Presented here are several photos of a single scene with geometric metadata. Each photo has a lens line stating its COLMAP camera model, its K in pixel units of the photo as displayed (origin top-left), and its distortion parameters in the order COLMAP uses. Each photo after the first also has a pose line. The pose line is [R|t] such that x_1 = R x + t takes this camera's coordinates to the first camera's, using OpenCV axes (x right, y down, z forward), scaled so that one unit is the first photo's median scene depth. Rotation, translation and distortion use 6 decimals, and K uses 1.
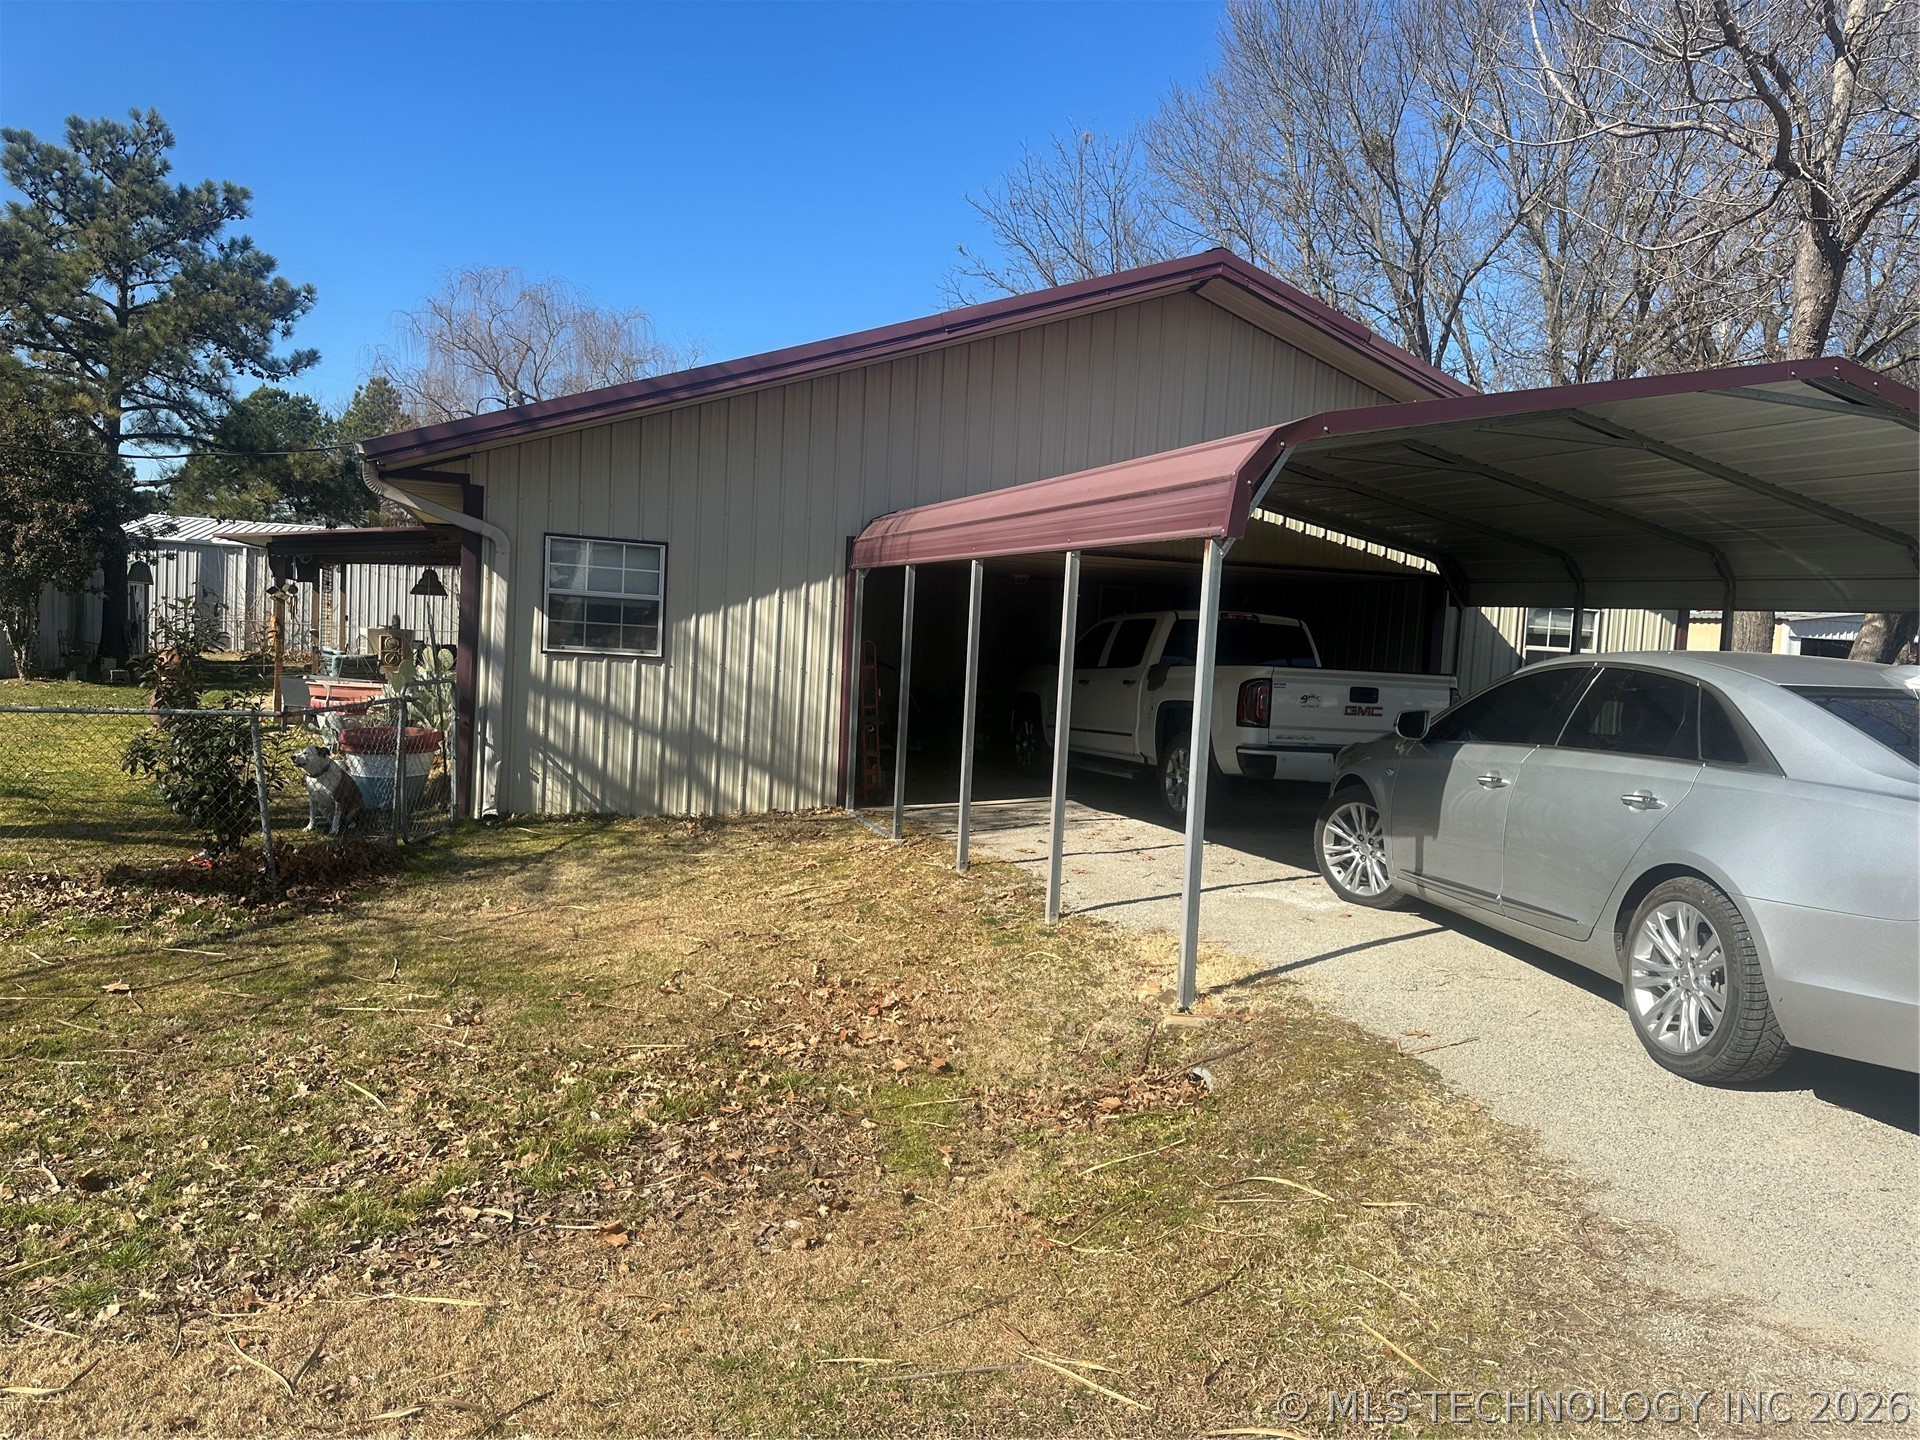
lens RADIAL K [[1355.6, 0, 960.0], [0, 1355.6, 720.0], [0, 0, 1]] dist [0.000048, 0.000004]
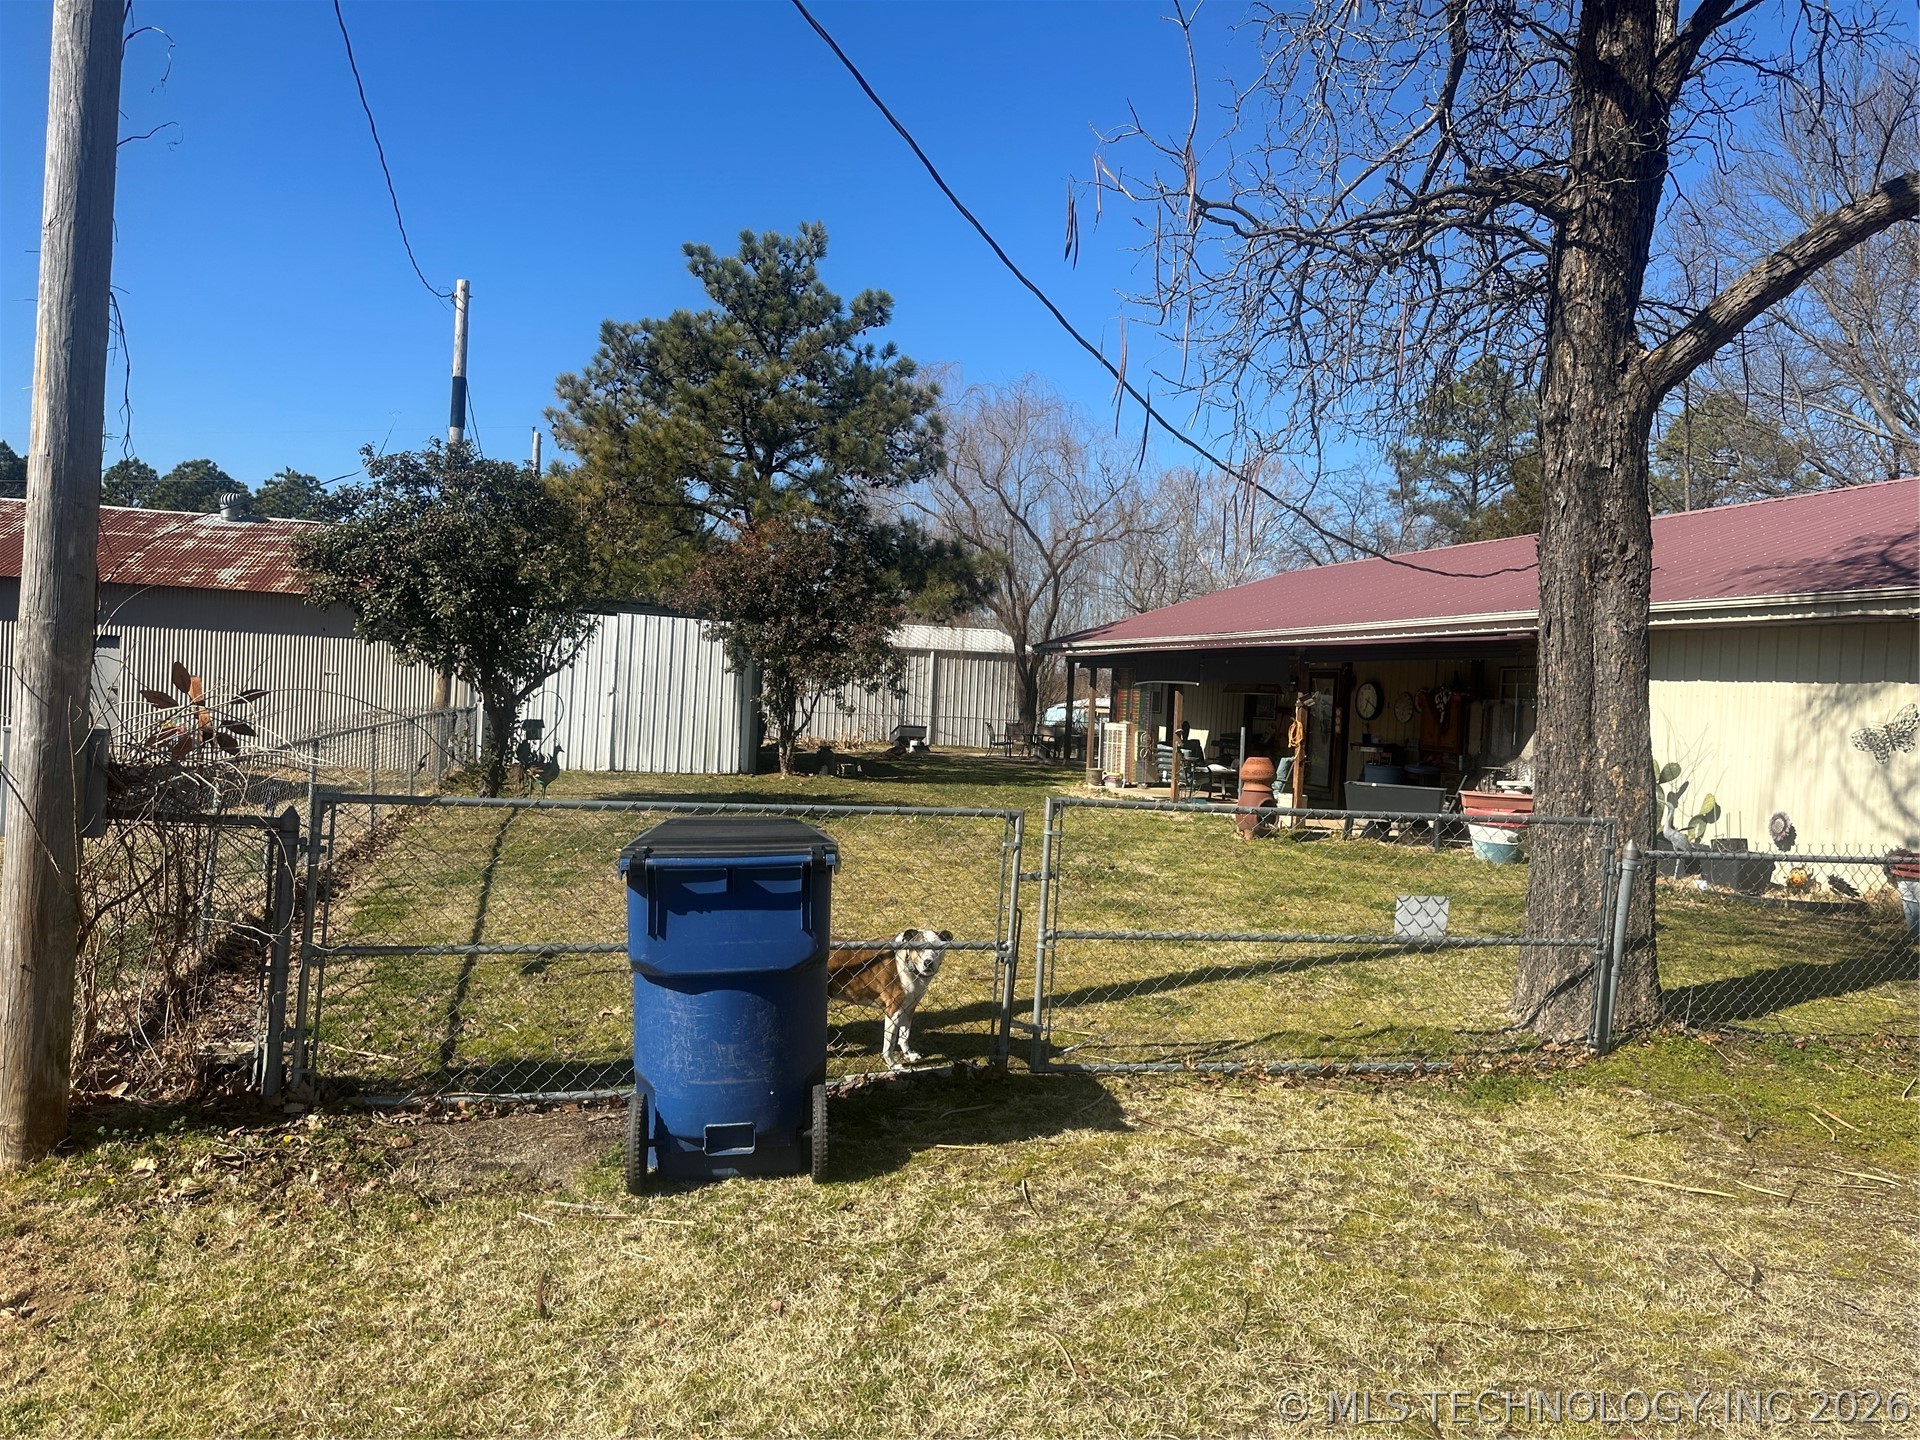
lens RADIAL K [[1329.8, 0, 965.3], [0, 1329.8, 705.7], [0, 0, 1]] dist [0.096498, -0.114583]
pose [[0.998940, -0.000911, -0.046027, -0.980072], [-0.002094, 0.997869, -0.065216, -0.031286], [0.045989, 0.065243, 0.996809, 0.000394]]
